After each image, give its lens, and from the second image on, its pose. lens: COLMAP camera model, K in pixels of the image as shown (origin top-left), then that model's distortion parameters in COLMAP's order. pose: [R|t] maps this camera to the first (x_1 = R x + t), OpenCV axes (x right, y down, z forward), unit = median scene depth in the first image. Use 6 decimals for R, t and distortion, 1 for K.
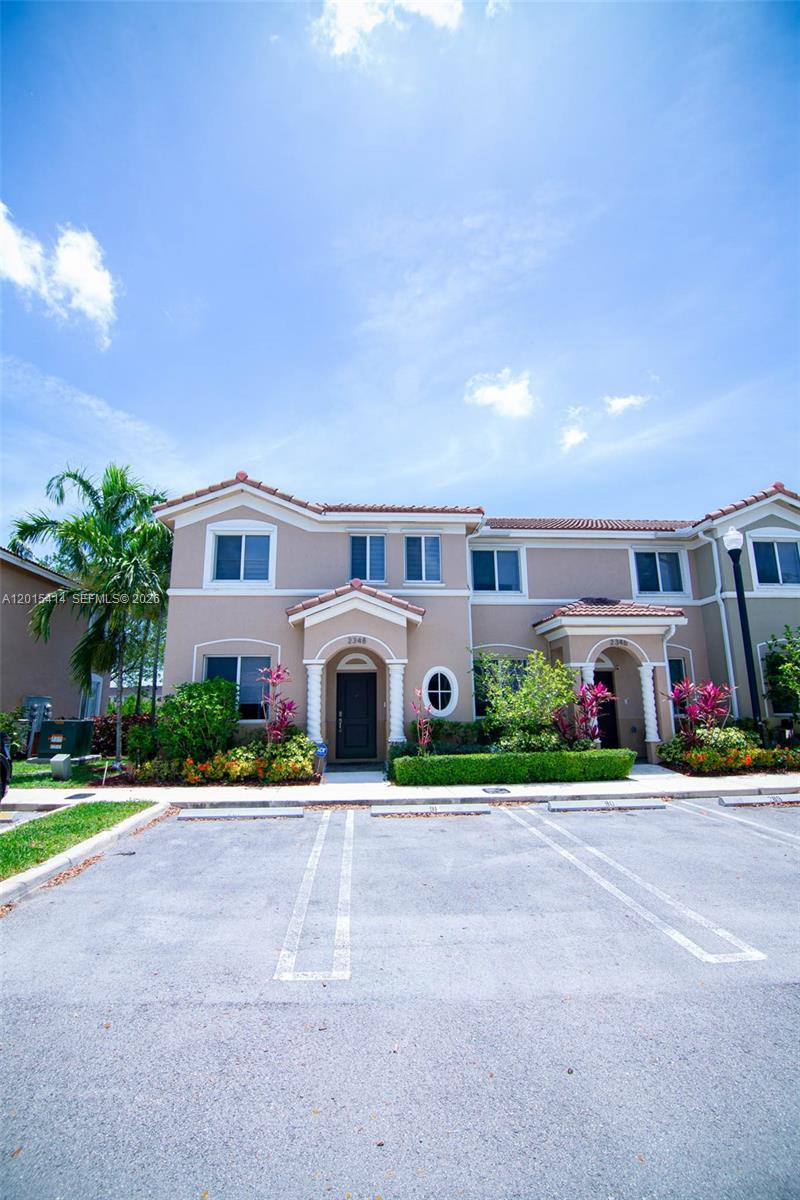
lens RADIAL K [[539.7, 0, 400.1], [0, 539.7, 598.0], [0, 0, 1]] dist [-0.011001, -0.008174]
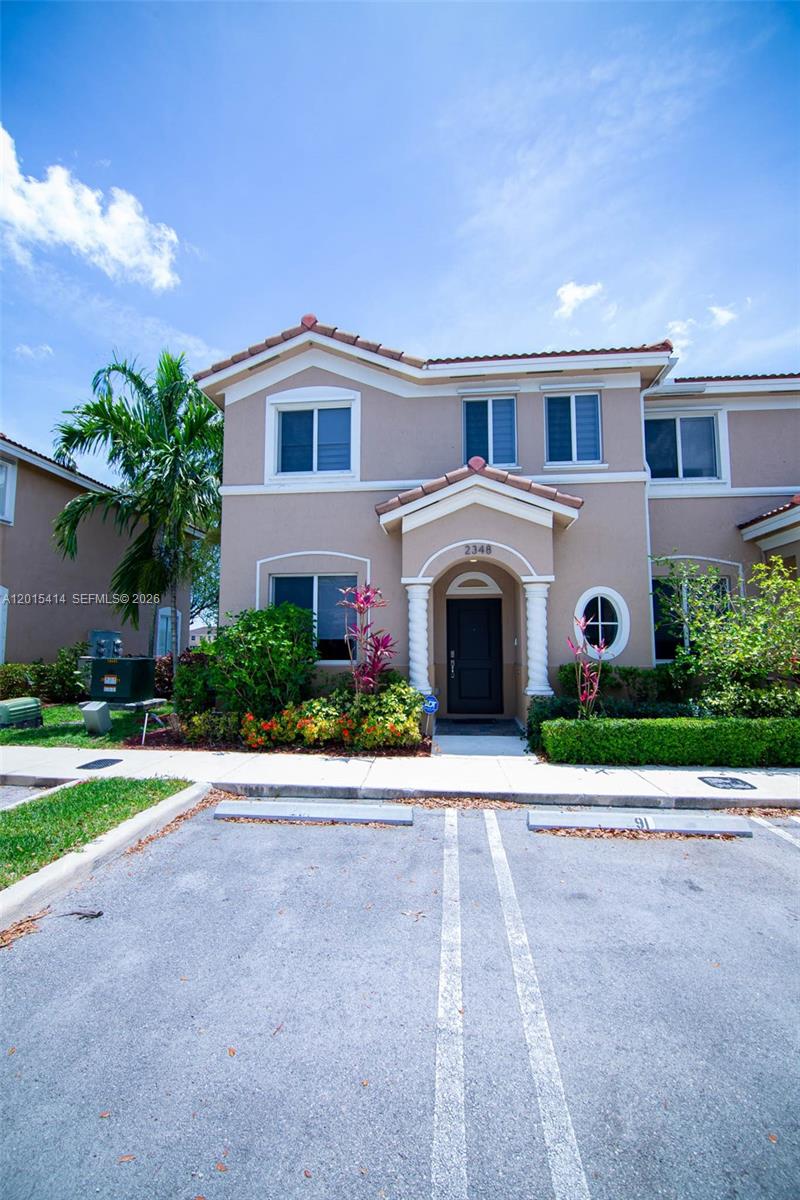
lens RADIAL K [[539.7, 0, 397.9], [0, 539.7, 603.1], [0, 0, 1]] dist [-0.011001, -0.008174]
pose [[0.985020, -0.004620, -0.172380, -0.062356], [0.024864, 0.993000, 0.115466, 0.064316], [0.170640, -0.118023, 0.978240, 0.299709]]
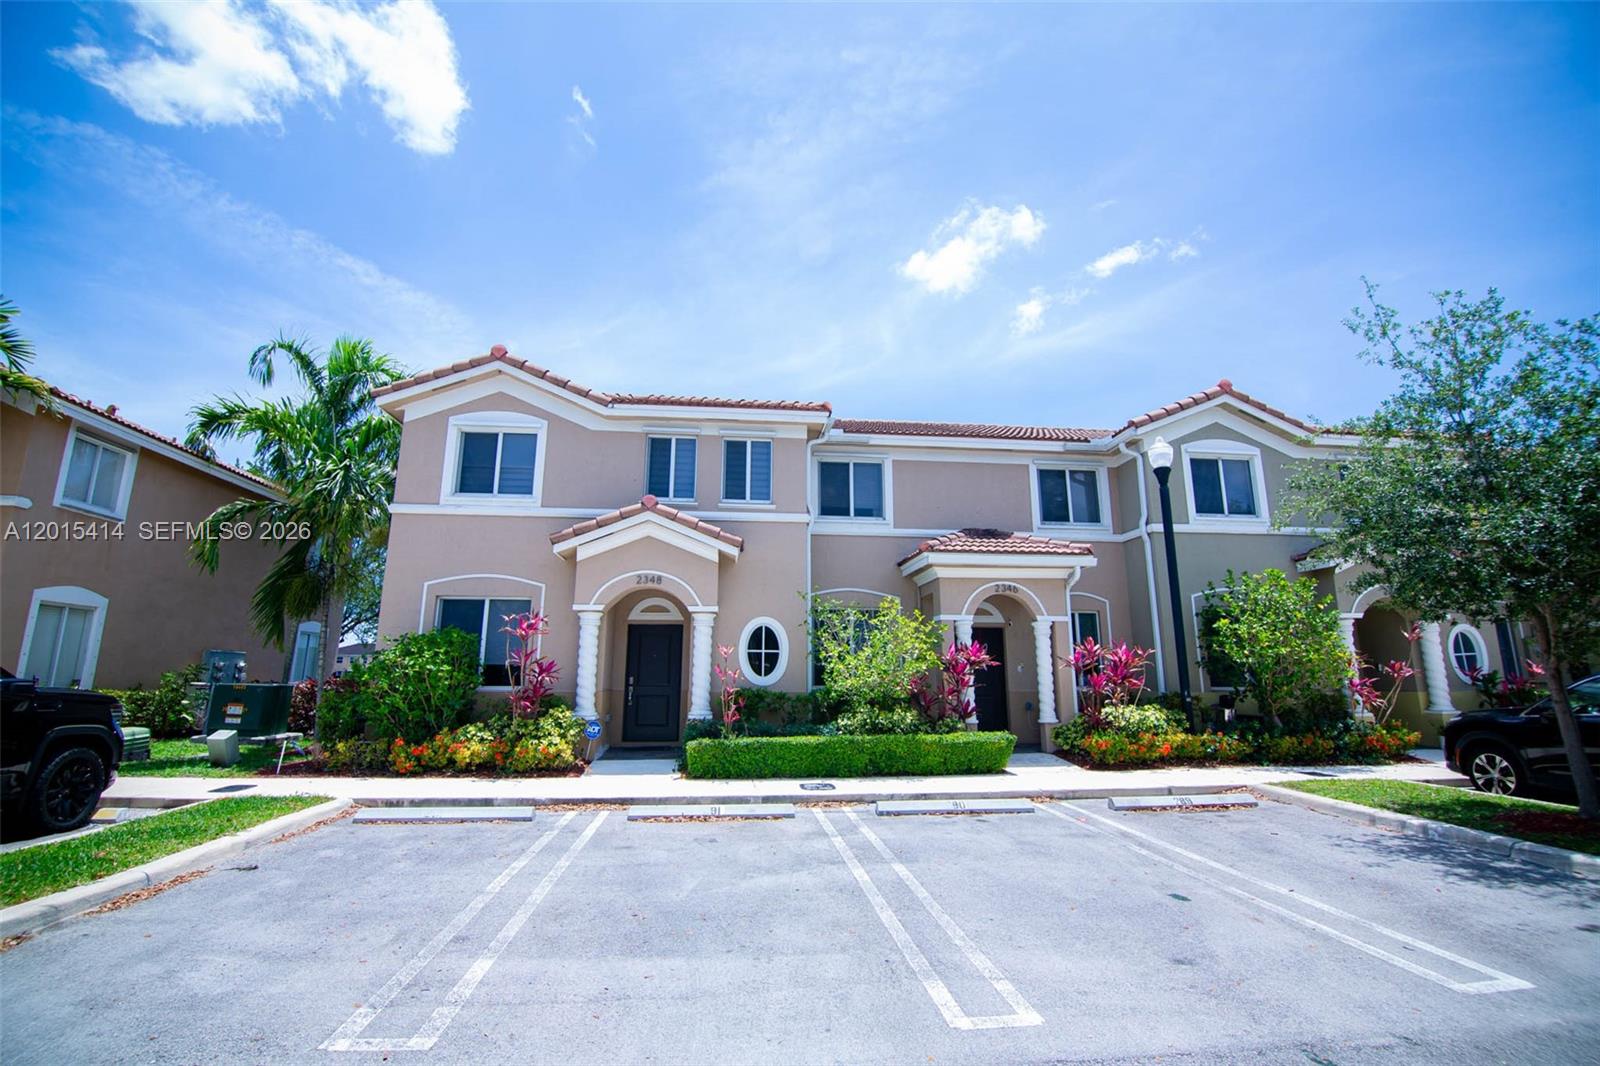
lens RADIAL K [[719.6, 0, 810.9], [0, 719.6, 524.8], [0, 0, 1]] dist [-0.011001, -0.008174]
pose [[0.999126, 0.019910, 0.036745, 0.100803], [-0.019598, 0.999769, -0.008824, 0.008528], [-0.036912, 0.008096, 0.999286, 0.016795]]
